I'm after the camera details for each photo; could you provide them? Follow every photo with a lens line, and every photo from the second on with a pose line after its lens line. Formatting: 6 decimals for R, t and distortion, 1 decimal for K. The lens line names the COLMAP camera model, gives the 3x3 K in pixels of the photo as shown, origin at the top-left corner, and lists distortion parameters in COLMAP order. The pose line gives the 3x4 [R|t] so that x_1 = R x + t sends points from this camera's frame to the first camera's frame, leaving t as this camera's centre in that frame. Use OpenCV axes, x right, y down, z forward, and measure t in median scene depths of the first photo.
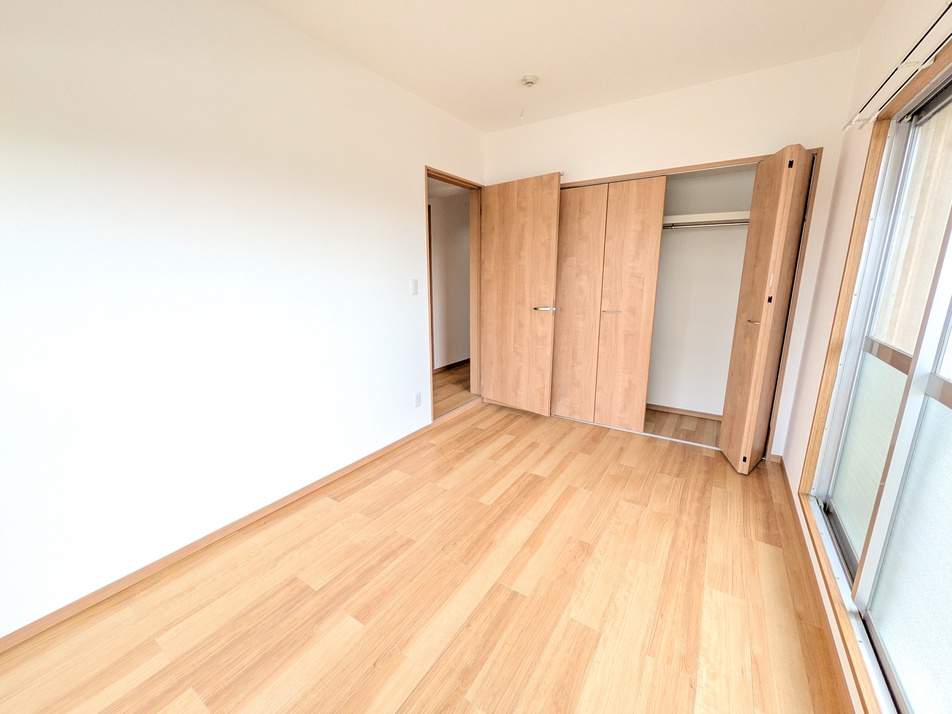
lens RADIAL K [[380.1, 0, 471.1], [0, 380.1, 351.0], [0, 0, 1]] dist [0.000294, 0.000947]
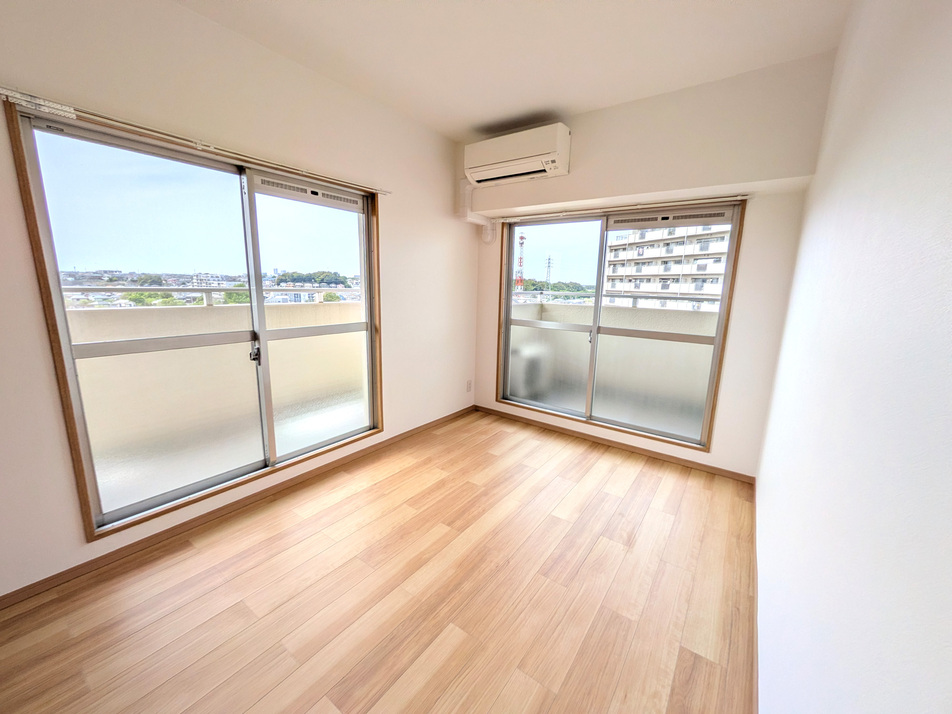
lens RADIAL K [[380.1, 0, 479.9], [0, 380.1, 354.5], [0, 0, 1]] dist [0.000294, 0.000947]
pose [[-0.999363, -0.028396, 0.021629, -0.004322], [-0.017806, 0.921745, 0.387389, -0.360704], [-0.030937, 0.386757, -0.921663, 1.660498]]
